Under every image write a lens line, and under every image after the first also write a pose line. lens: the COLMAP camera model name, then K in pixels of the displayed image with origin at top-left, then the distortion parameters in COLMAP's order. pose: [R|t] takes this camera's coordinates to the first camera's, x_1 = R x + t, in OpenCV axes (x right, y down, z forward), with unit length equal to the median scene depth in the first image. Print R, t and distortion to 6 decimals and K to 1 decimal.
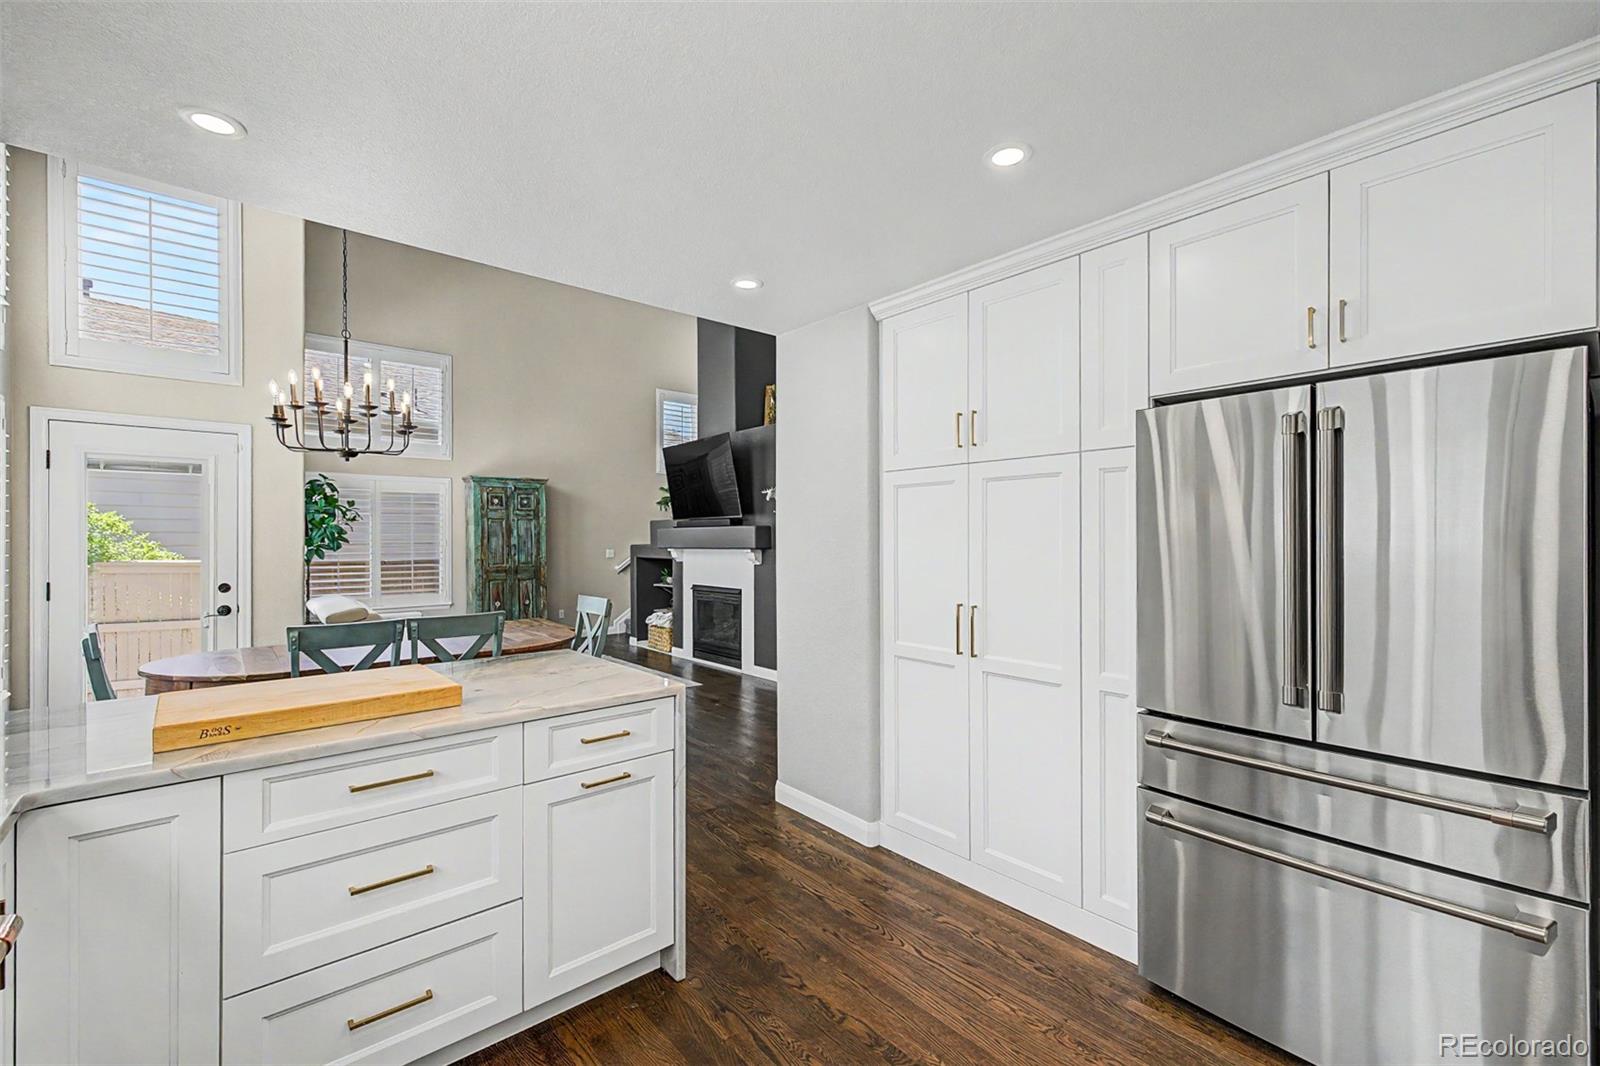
lens RADIAL K [[677.3, 0, 805.6], [0, 677.3, 537.6], [0, 0, 1]] dist [0.009725, -0.002536]
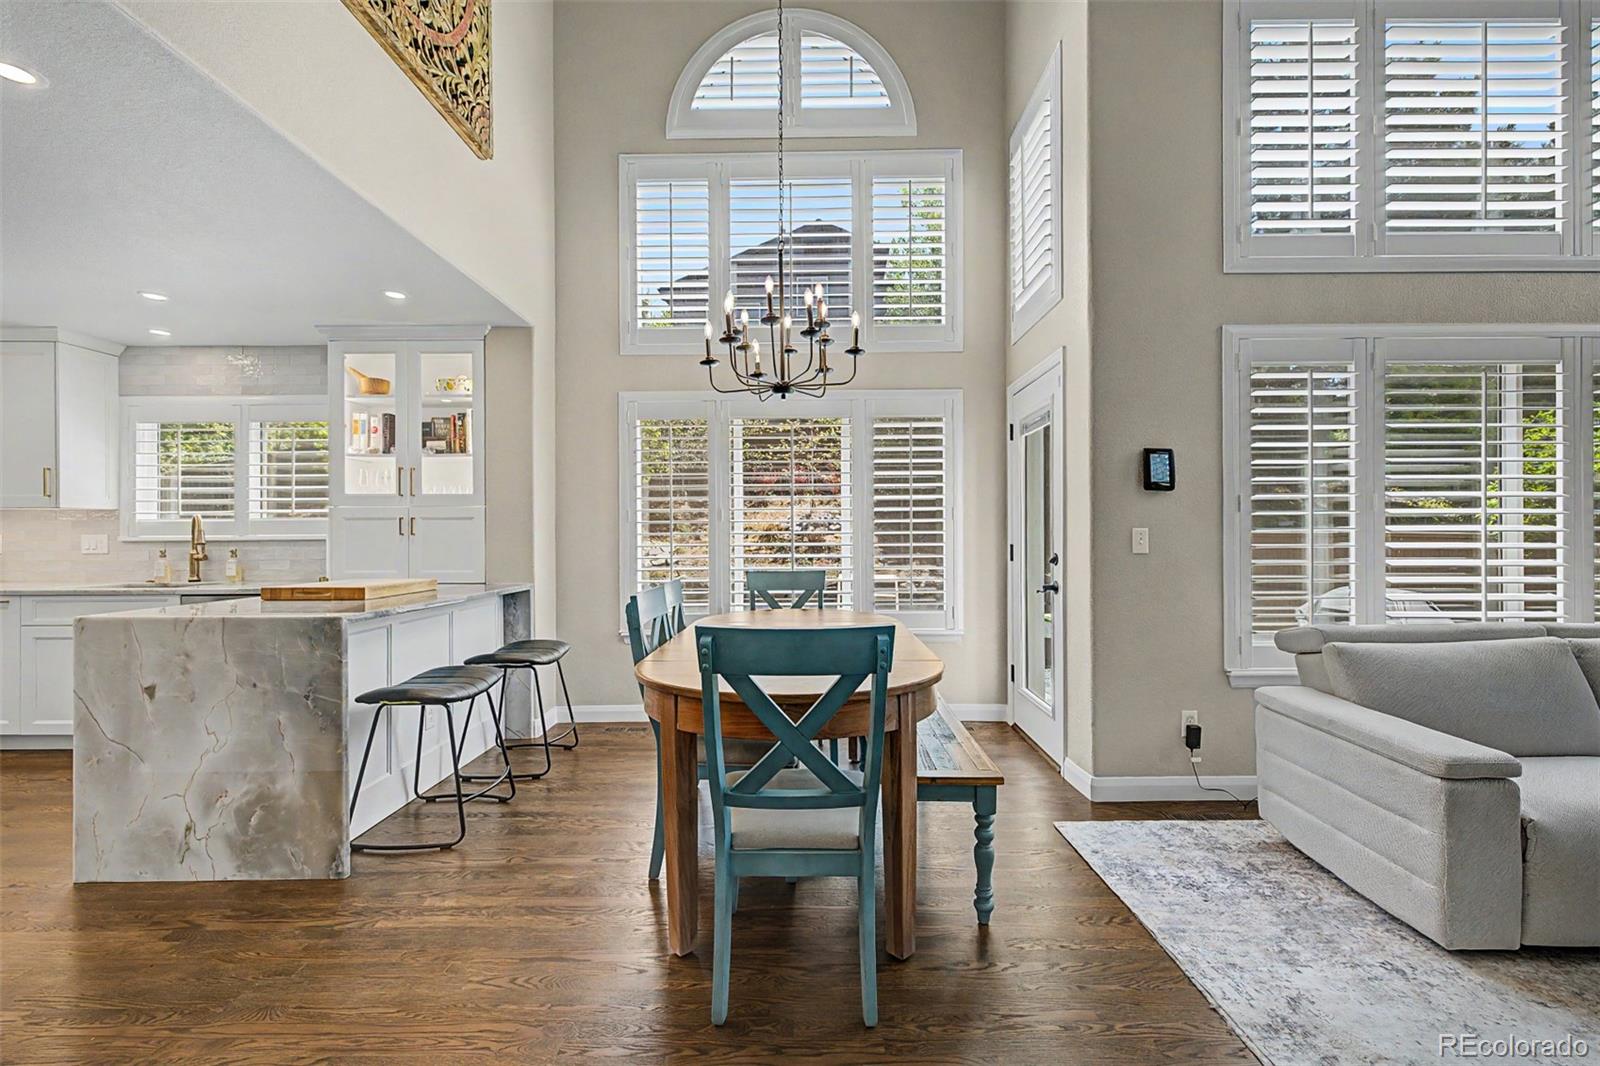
lens RADIAL K [[677.3, 0, 805.2], [0, 677.3, 532.6], [0, 0, 1]] dist [0.009725, -0.002536]
pose [[-0.647454, 0.000263, -0.762104, -0.033043], [0.004921, 0.999981, -0.003836, 0.024090], [0.762089, -0.006233, -0.647443, 0.704201]]
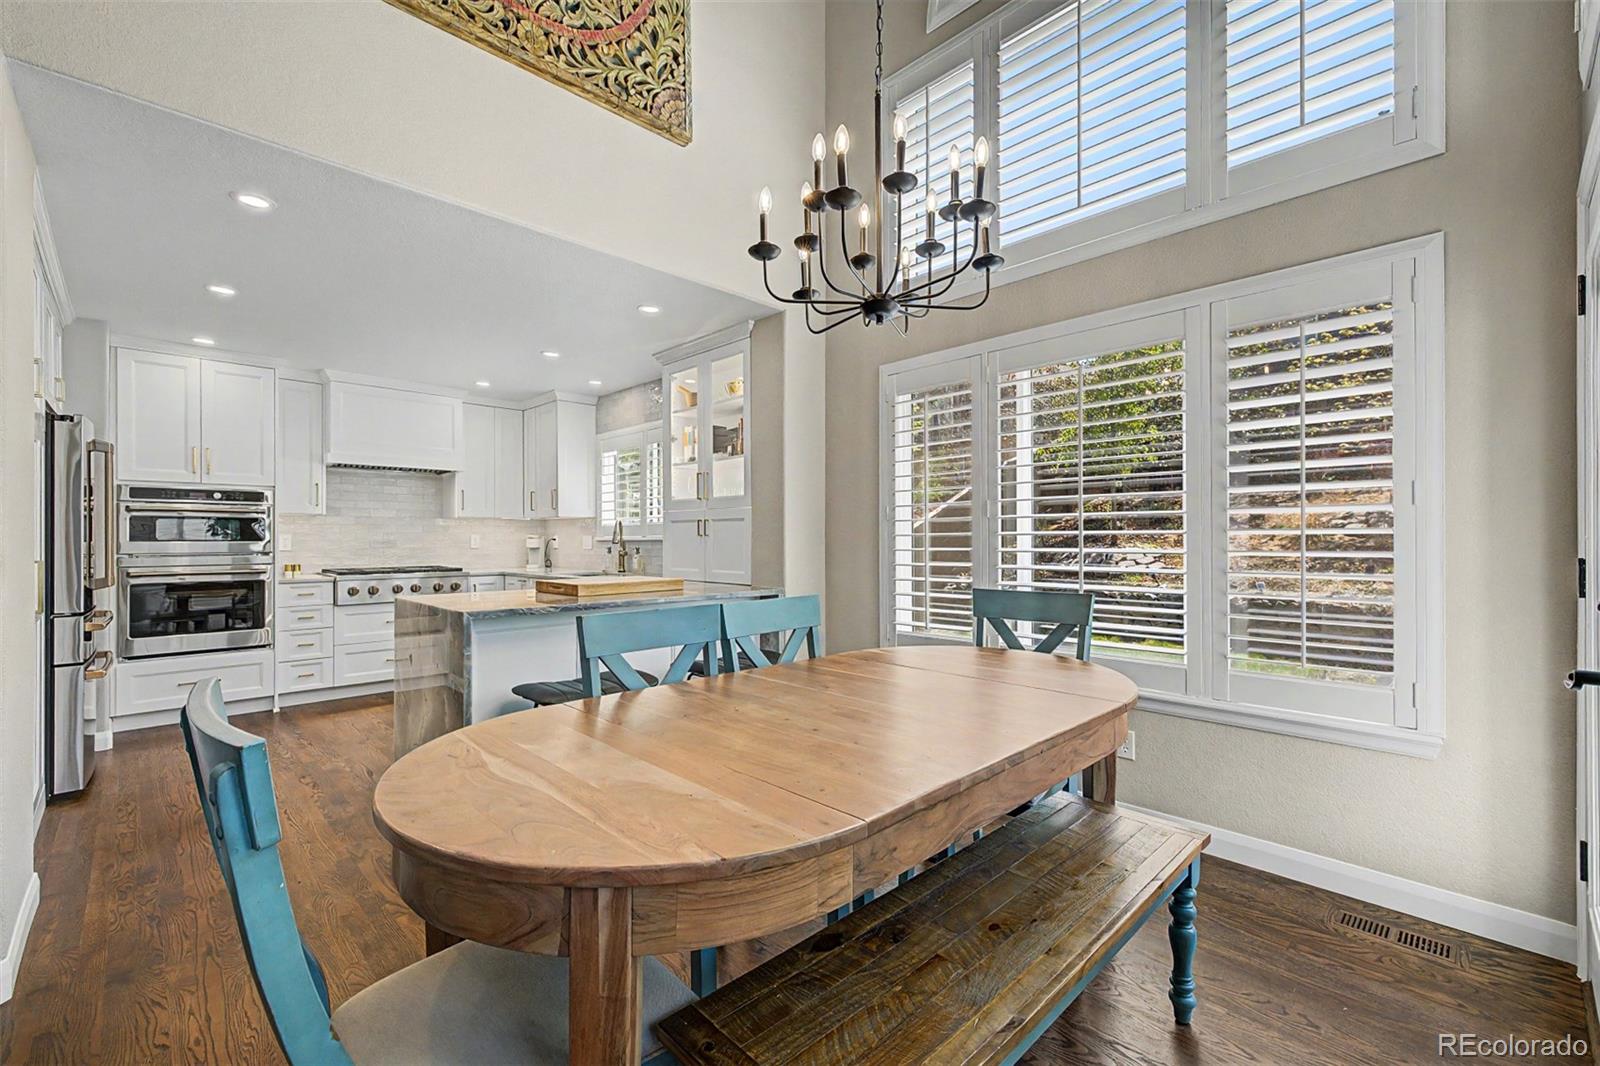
lens RADIAL K [[677.3, 0, 806.7], [0, 677.3, 534.9], [0, 0, 1]] dist [0.009725, -0.002536]
pose [[-0.996387, 0.003469, -0.084859, -0.264207], [0.003792, 0.999986, -0.003649, 0.023901], [0.084846, -0.003957, -0.996386, 0.689141]]
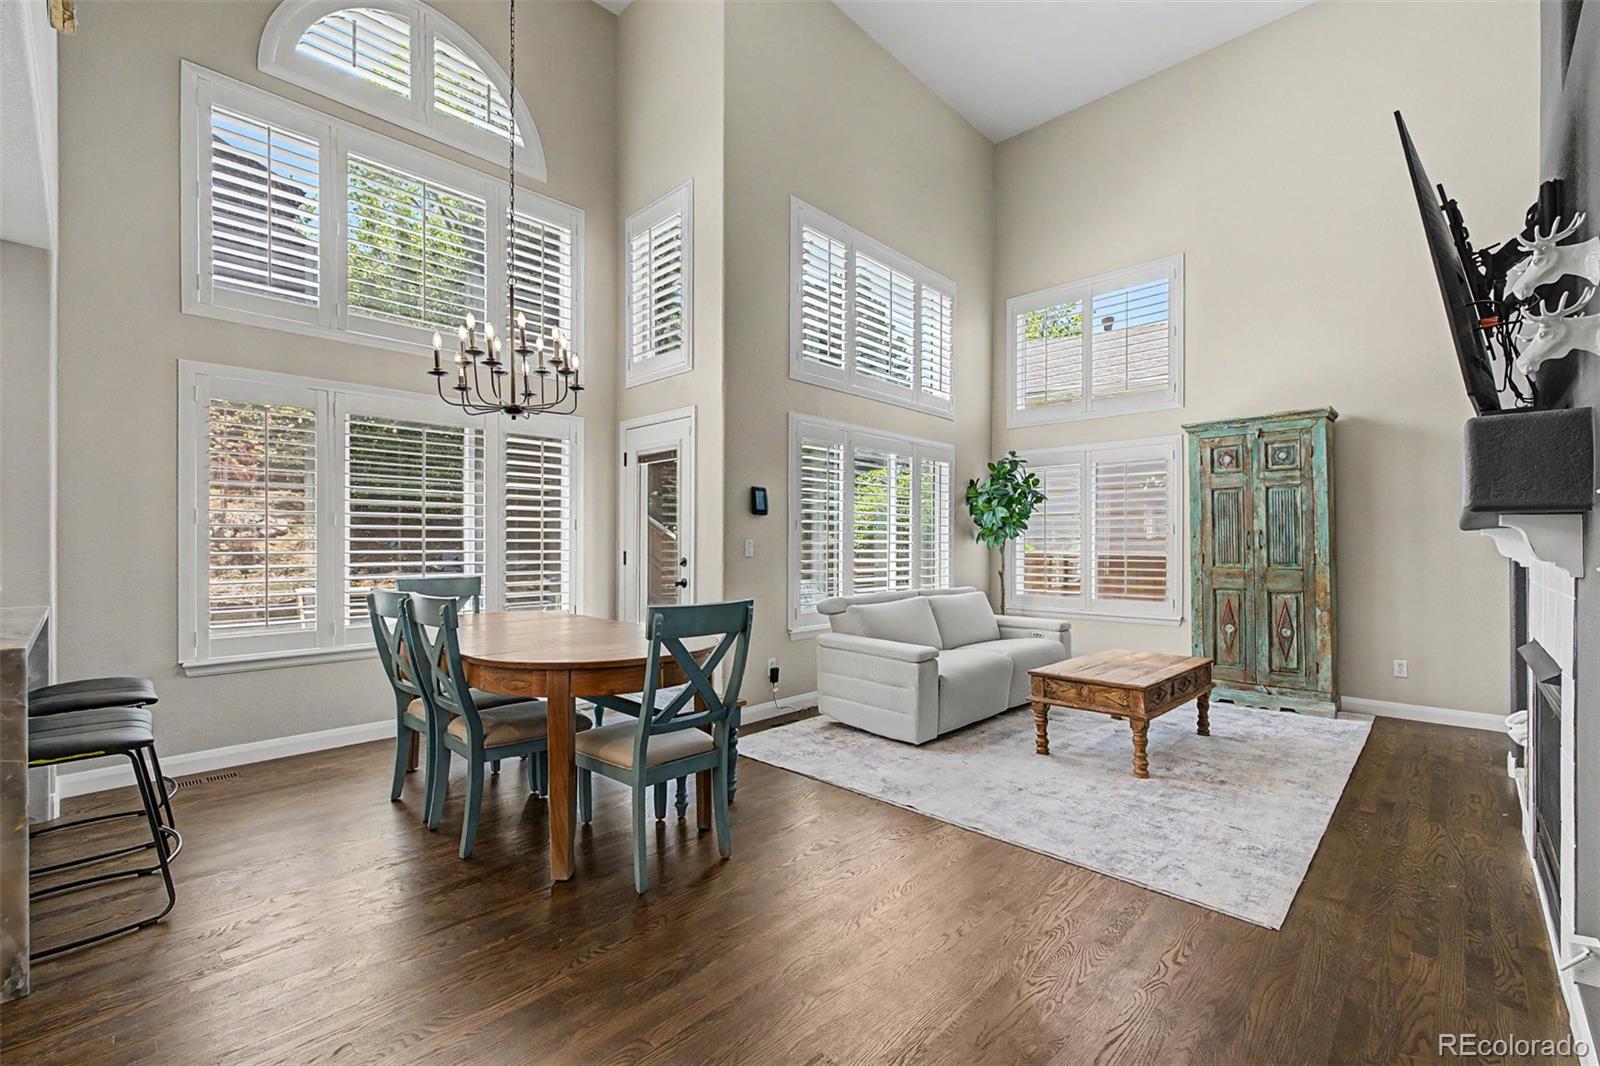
lens RADIAL K [[677.3, 0, 799.5], [0, 677.3, 541.9], [0, 0, 1]] dist [0.009725, -0.002536]
pose [[0.099345, -0.000923, -0.995053, 0.119659], [-0.003483, 0.999993, -0.001275, 0.023519], [0.995047, 0.003593, 0.099341, 0.586420]]
